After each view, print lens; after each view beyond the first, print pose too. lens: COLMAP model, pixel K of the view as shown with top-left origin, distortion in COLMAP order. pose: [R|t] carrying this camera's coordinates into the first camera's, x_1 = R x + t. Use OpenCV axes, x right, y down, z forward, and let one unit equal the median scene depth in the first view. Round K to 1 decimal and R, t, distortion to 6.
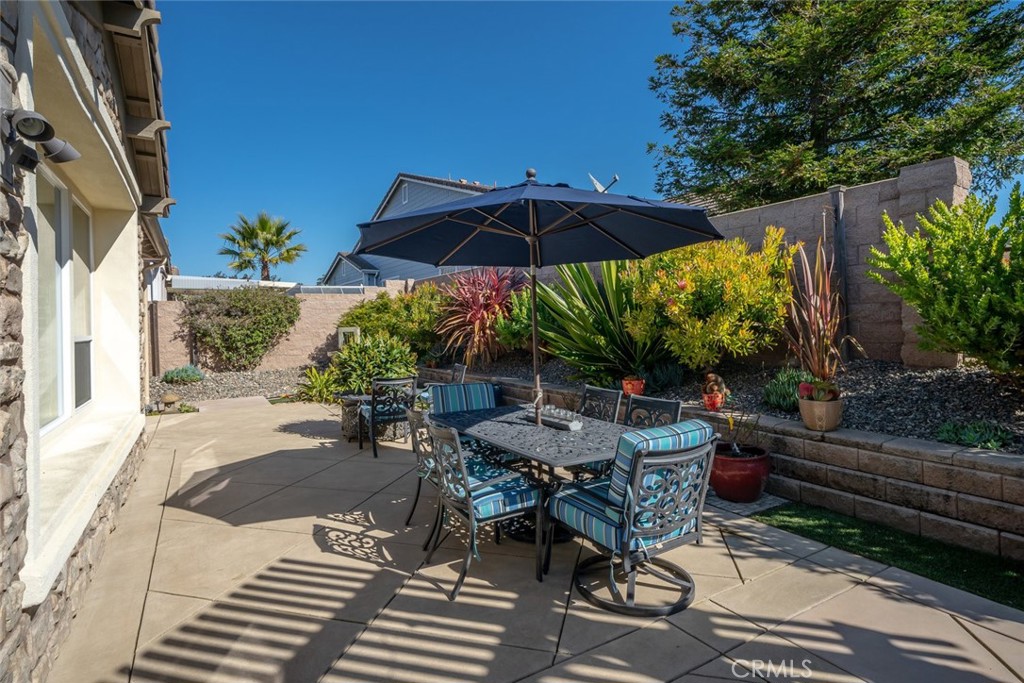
lens RADIAL K [[519.3, 0, 508.2], [0, 519.3, 325.7], [0, 0, 1]] dist [0.003971, 0.000956]
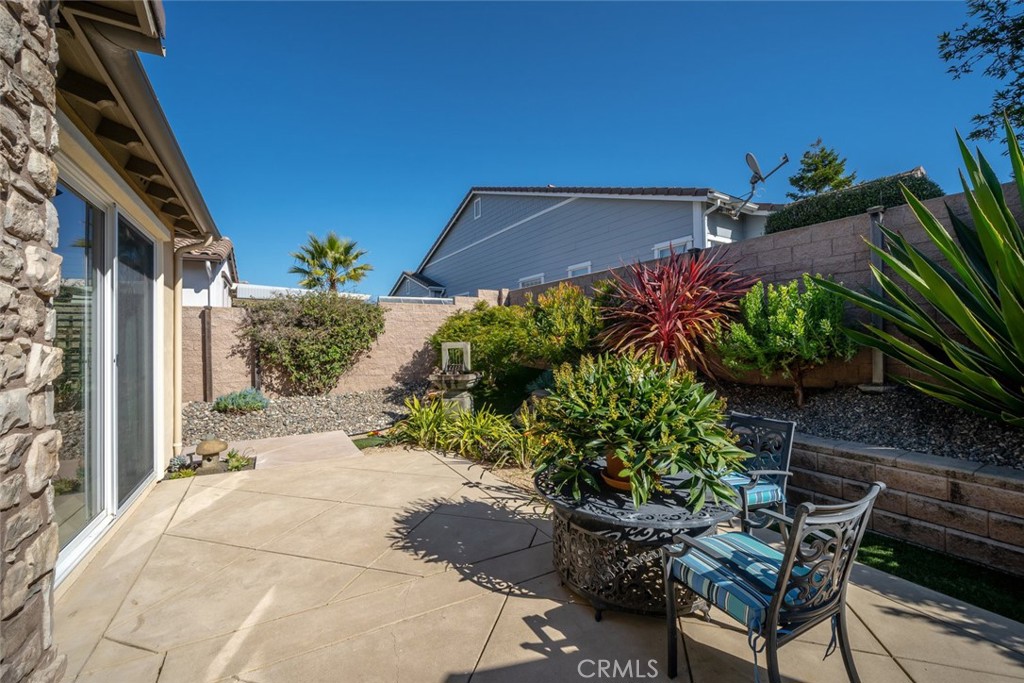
lens RADIAL K [[415.8, 0, 512.0], [0, 415.8, 341.5], [0, 0, 1]] dist [0.000322, 0.000027]
pose [[0.999828, 0.010479, -0.015315, -0.201373], [-0.010587, 0.999919, -0.007010, 0.005102], [0.015241, 0.007171, 0.999858, 0.365979]]
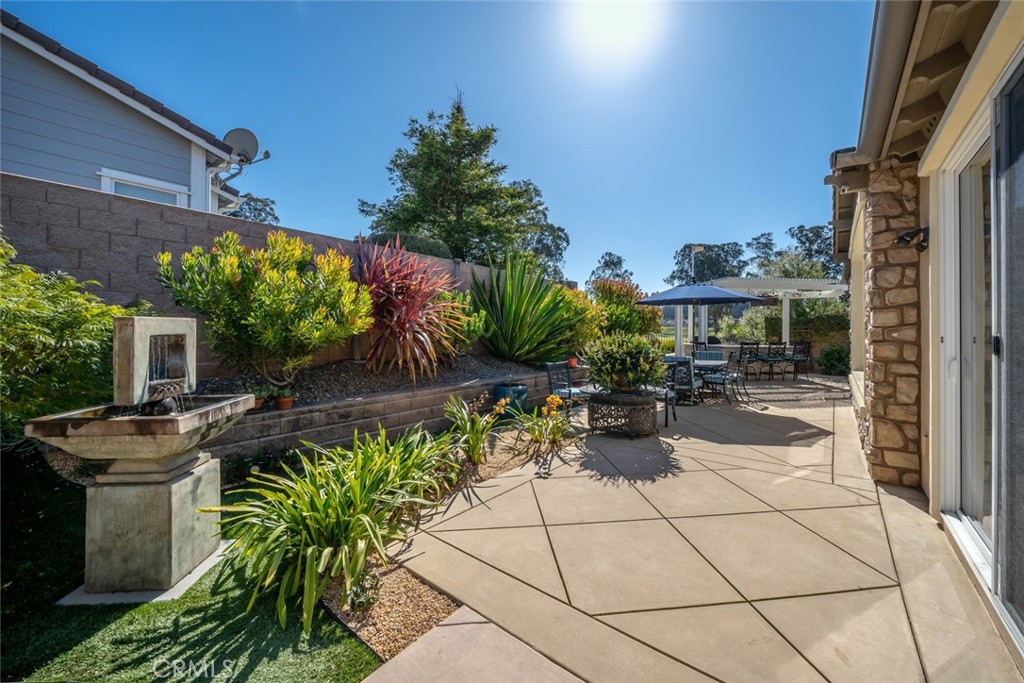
lens RADIAL K [[392.0, 0, 523.0], [0, 392.0, 327.5], [0, 0, 1]] dist [-0.002513, -0.000101]
pose [[-0.355057, 0.026135, 0.934479, -0.528475], [0.004403, 0.999645, -0.026284, 0.013576], [-0.934834, -0.005218, -0.355046, 0.843229]]
